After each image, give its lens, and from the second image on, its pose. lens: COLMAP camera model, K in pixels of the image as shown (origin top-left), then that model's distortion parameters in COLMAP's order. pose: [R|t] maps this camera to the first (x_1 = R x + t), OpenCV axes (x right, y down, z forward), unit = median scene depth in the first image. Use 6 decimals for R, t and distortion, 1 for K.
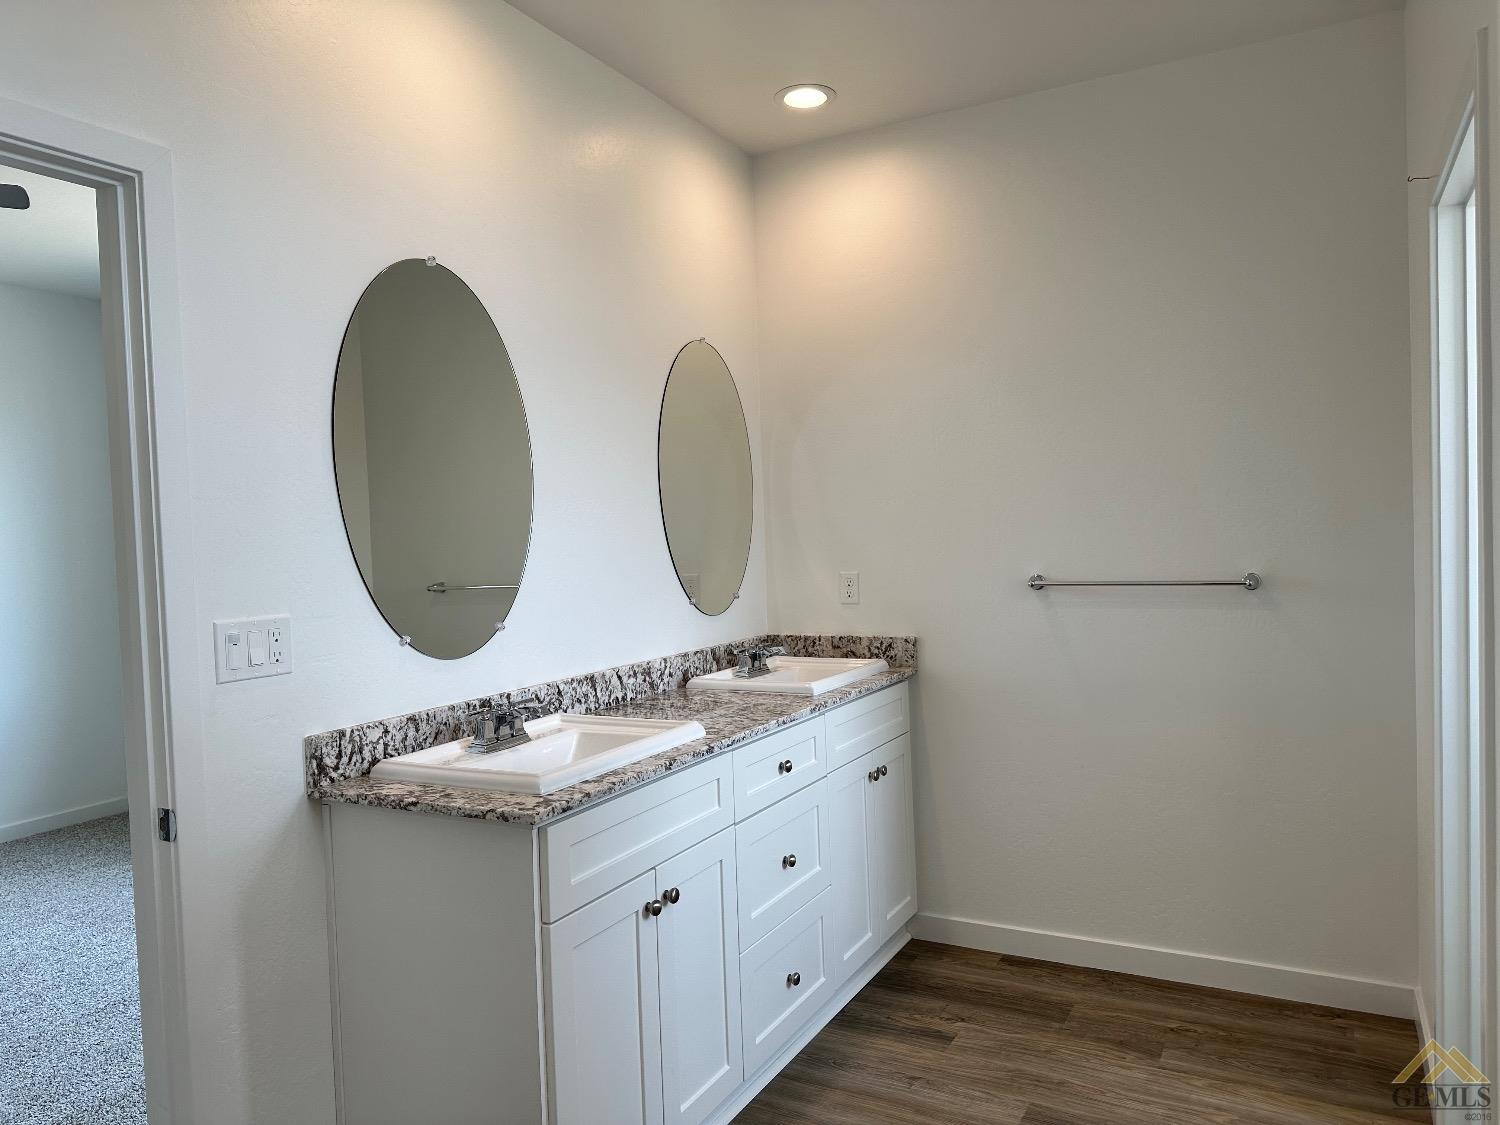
lens RADIAL K [[1026.0, 0, 759.3], [0, 1026.0, 570.5], [0, 0, 1]] dist [0.036911, -0.000782]
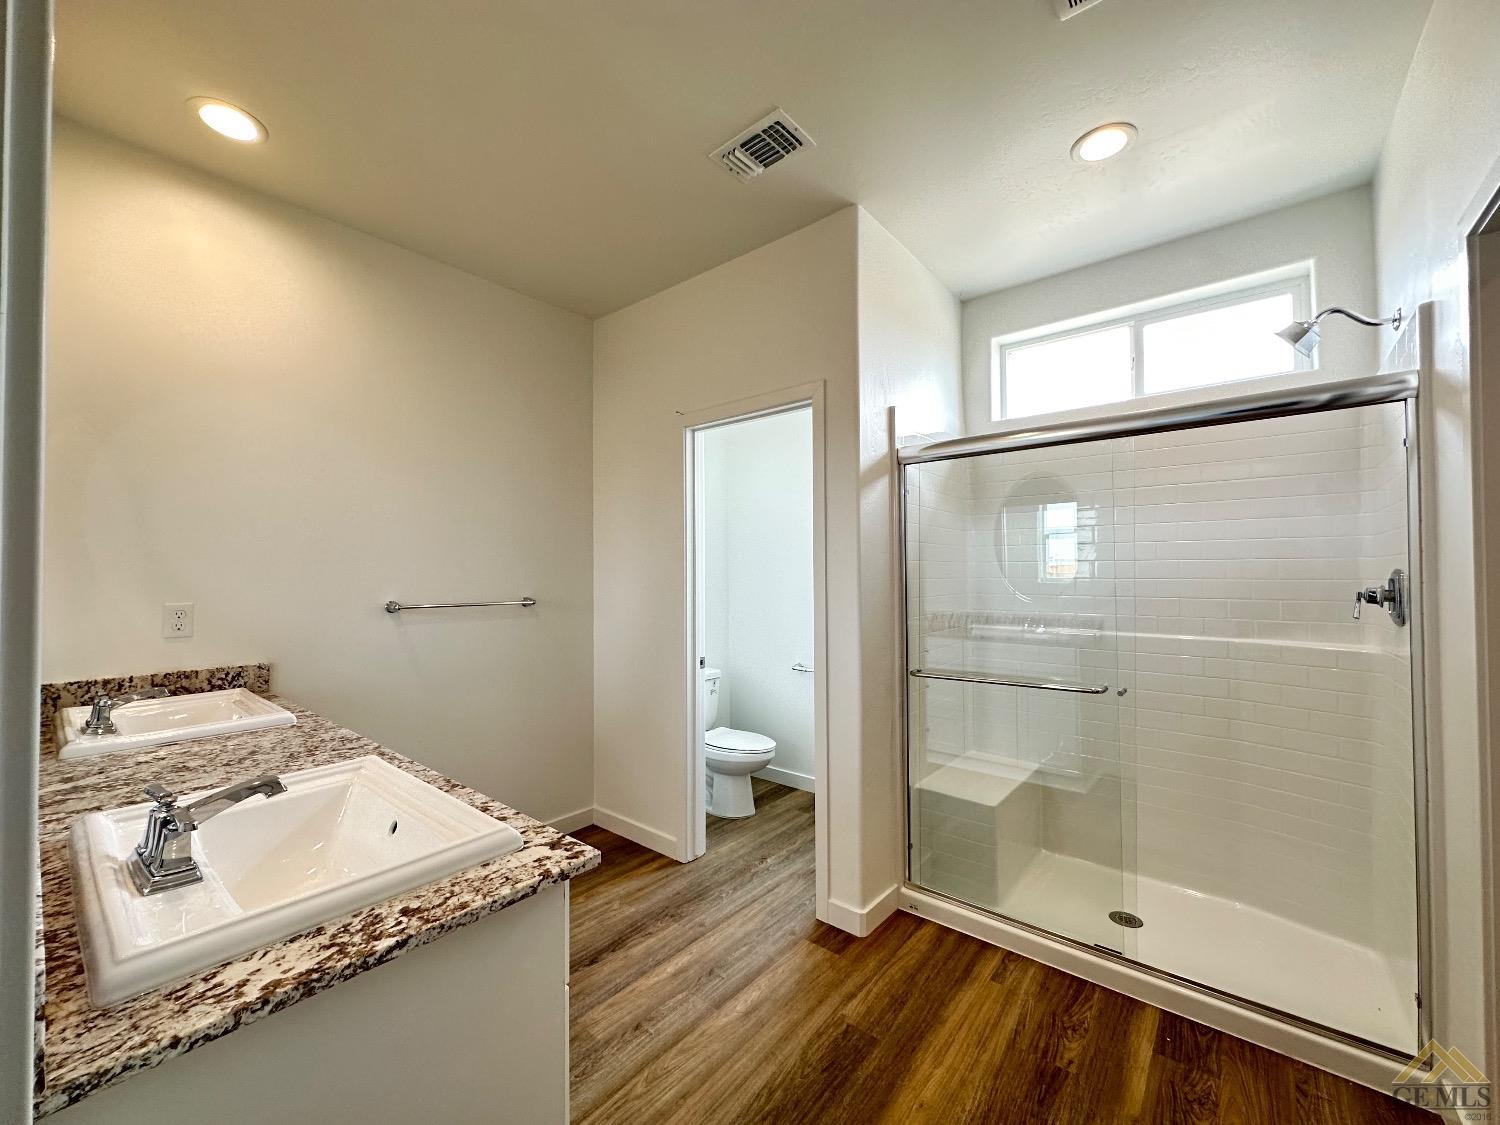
lens RADIAL K [[597.3, 0, 754.8], [0, 597.3, 555.1], [0, 0, 1]] dist [-0.001712, 0.000303]
pose [[0.198153, 0.060323, 0.978313, -0.360198], [0.027617, 0.997365, -0.067091, 0.008646], [-0.979782, 0.040313, 0.195965, 0.378636]]
